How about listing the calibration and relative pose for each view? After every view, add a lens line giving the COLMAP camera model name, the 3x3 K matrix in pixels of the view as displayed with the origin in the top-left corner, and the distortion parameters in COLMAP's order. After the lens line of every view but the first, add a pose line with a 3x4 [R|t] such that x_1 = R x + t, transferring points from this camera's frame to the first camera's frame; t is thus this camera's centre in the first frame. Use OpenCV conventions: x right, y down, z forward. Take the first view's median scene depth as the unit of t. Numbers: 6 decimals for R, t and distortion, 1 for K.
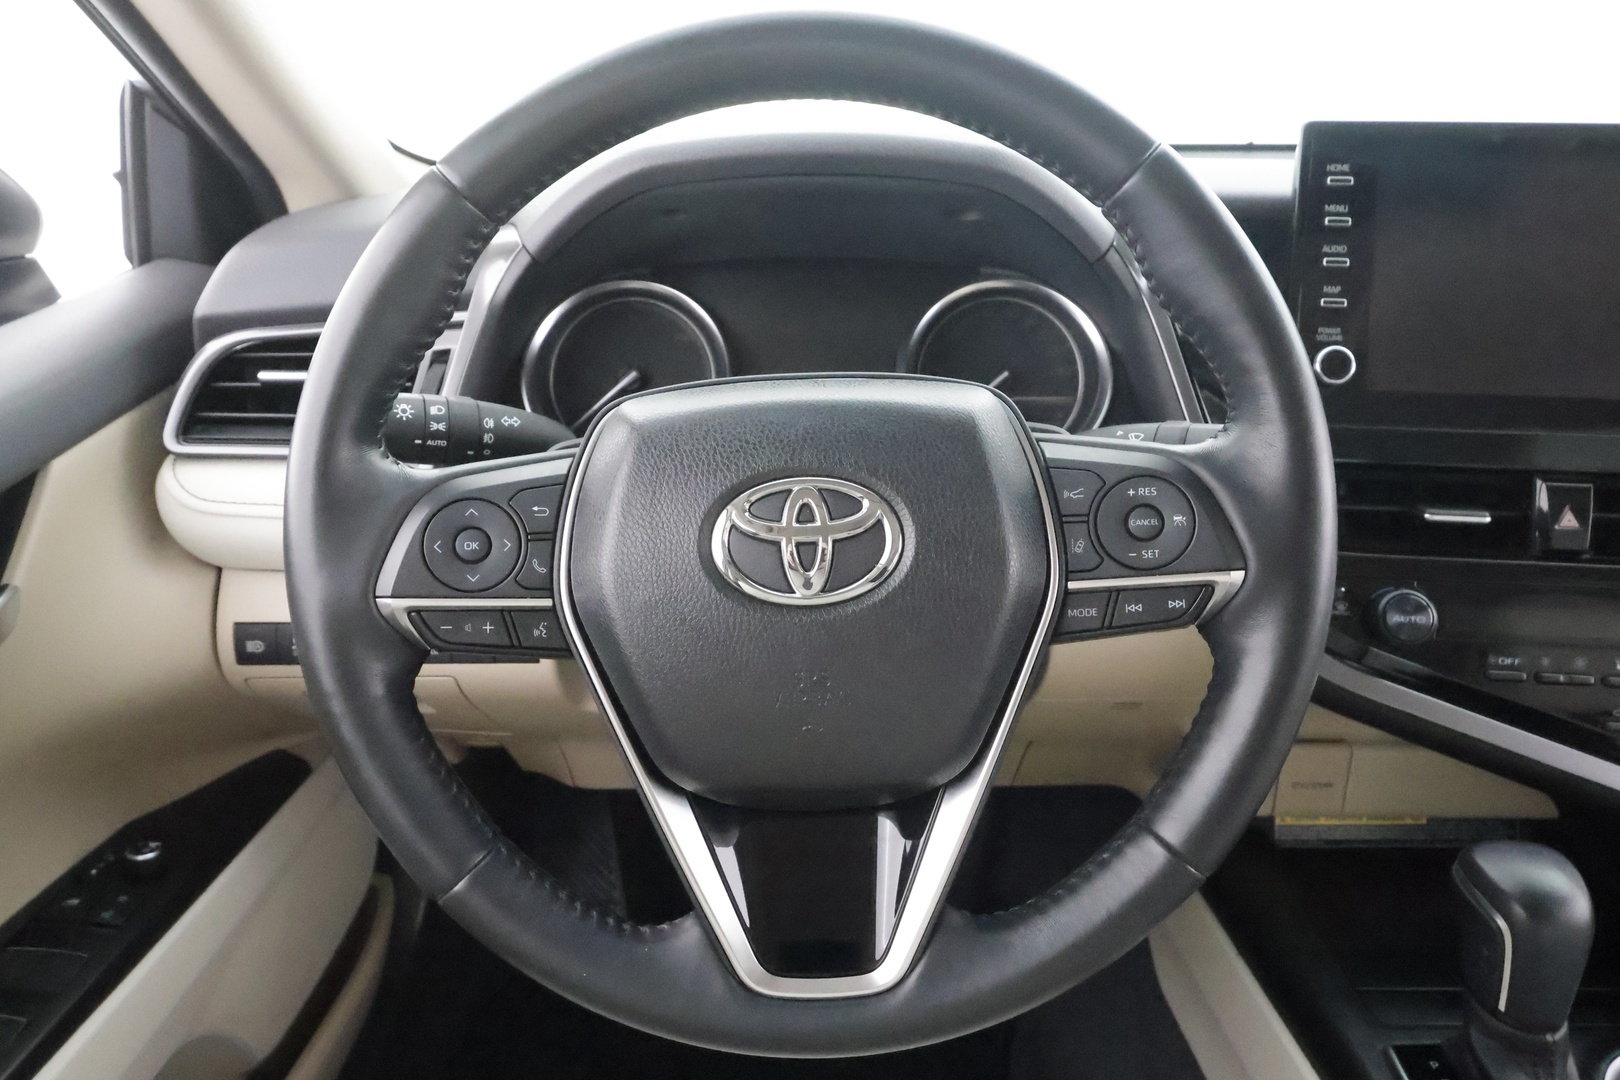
lens RADIAL K [[1141.5, 0, 810.0], [0, 1141.5, 540.0], [0, 0, 1]] dist [-0.000184, 0.000077]
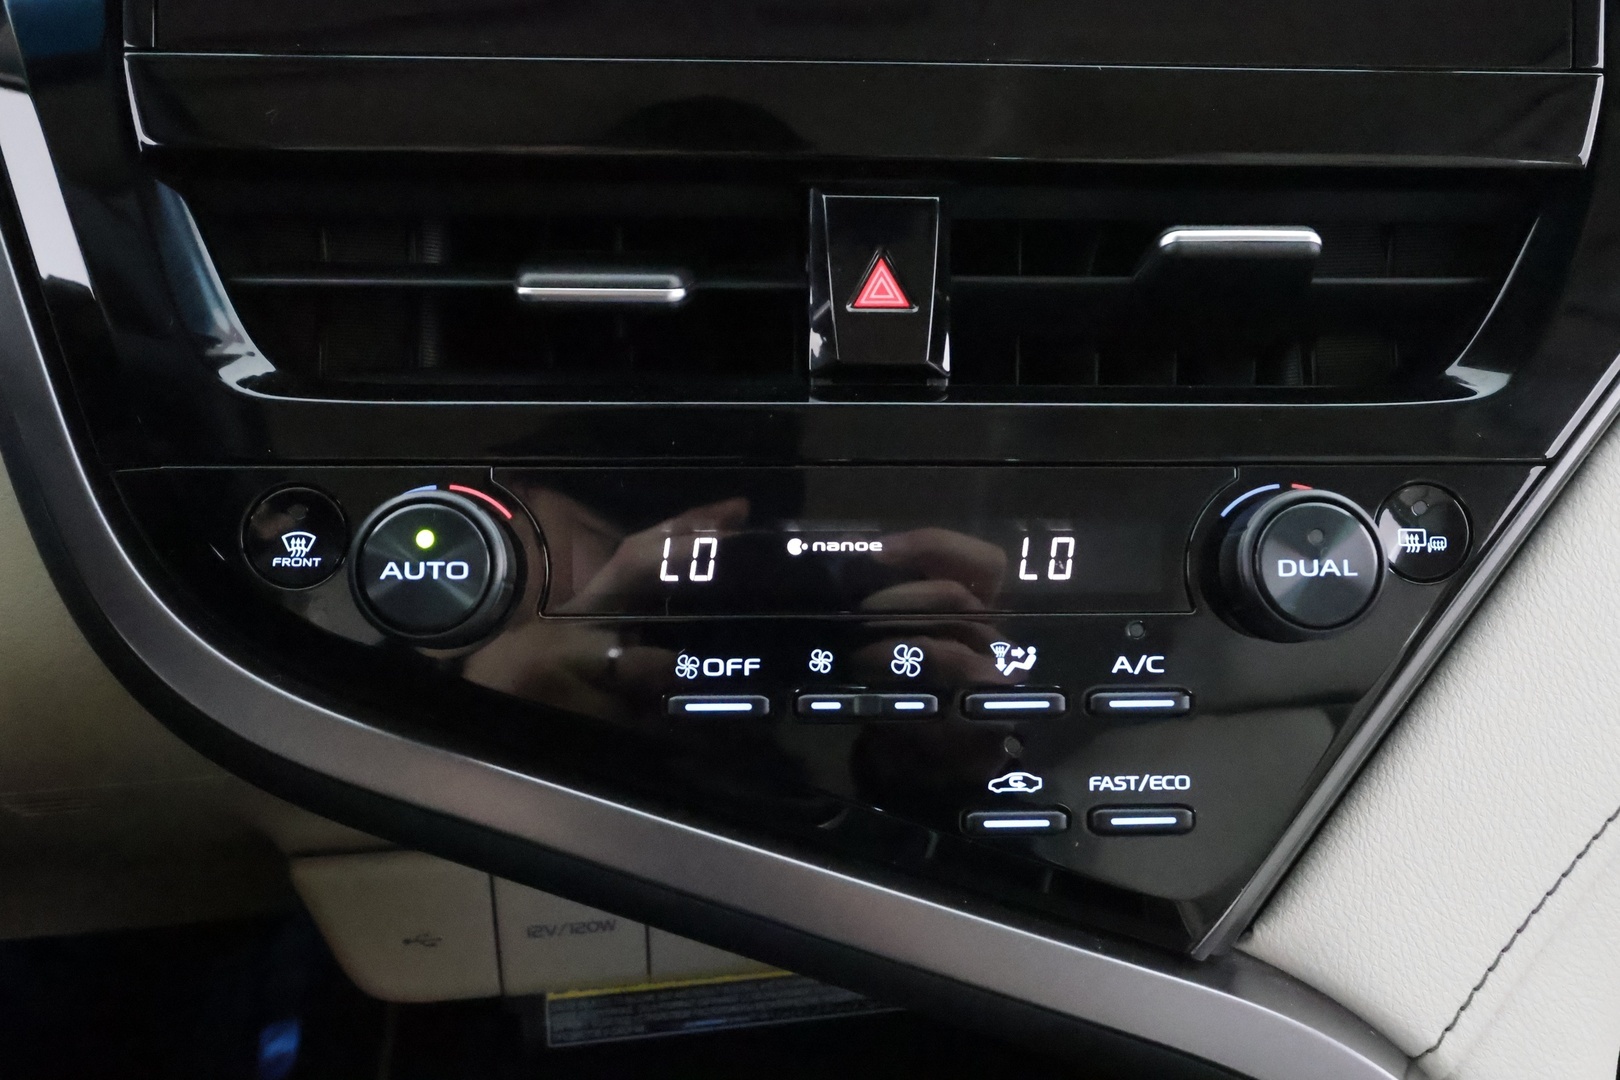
lens RADIAL K [[1288.4, 0, 810.0], [0, 1288.4, 540.0], [0, 0, 1]] dist [0.006714, 0.002774]
pose [[0.991128, -0.050957, 0.122758, 0.808067], [0.043968, 0.997290, 0.058986, 0.055417], [-0.125431, -0.053065, 0.990682, 0.790783]]
